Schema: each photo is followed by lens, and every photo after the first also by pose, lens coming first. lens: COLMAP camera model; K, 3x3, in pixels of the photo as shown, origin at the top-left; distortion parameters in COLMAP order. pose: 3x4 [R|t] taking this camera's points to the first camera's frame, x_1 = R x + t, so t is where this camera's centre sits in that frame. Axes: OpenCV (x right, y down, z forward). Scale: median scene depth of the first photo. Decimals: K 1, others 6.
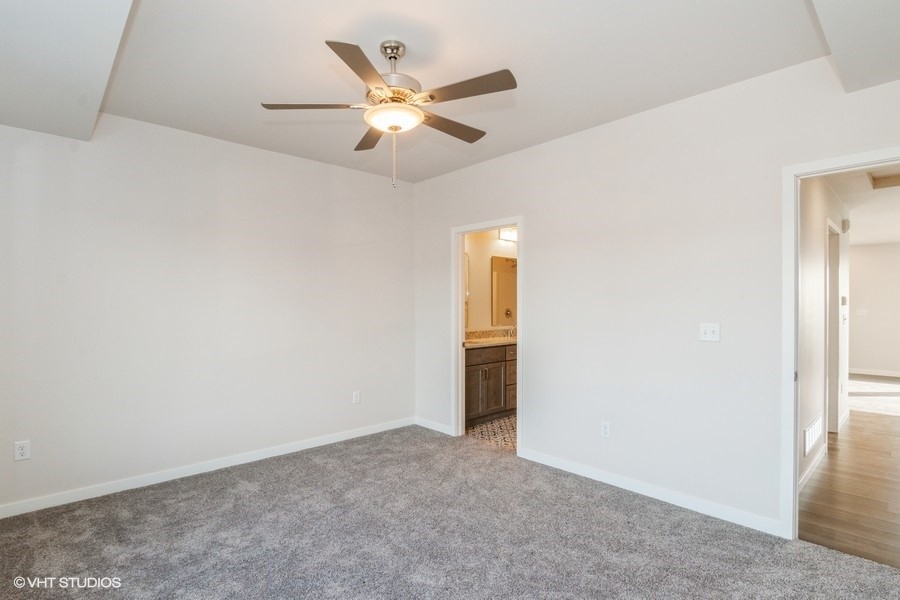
lens RADIAL K [[426.9, 0, 446.4], [0, 426.9, 301.5], [0, 0, 1]] dist [0.001187, 0.000085]
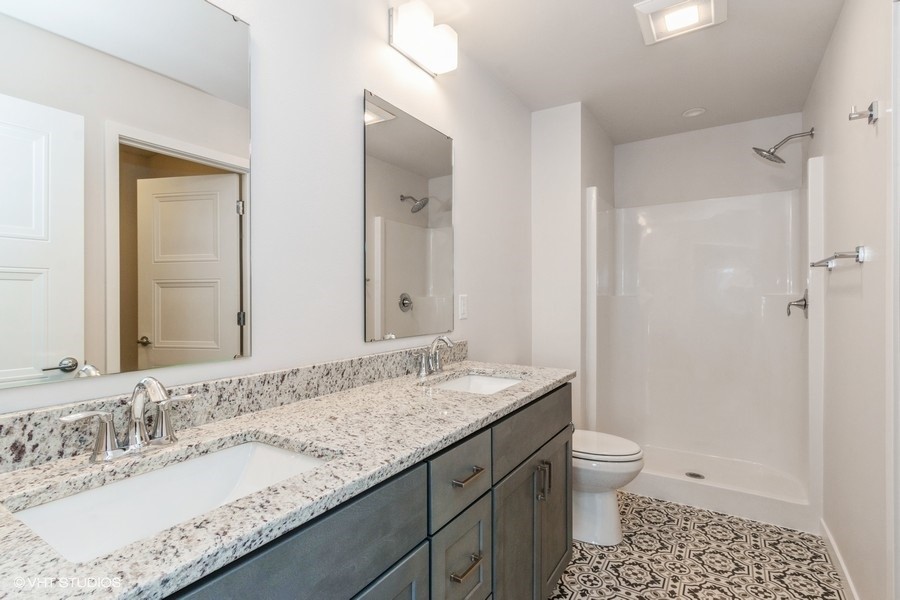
lens RADIAL K [[426.9, 0, 446.4], [0, 426.9, 301.5], [0, 0, 1]] dist [0.001187, 0.000085]
pose [[0.963933, -0.003781, 0.266117, 0.084250], [0.000739, 0.999933, 0.011532, 0.028140], [-0.266143, -0.010920, 0.963872, 0.719787]]
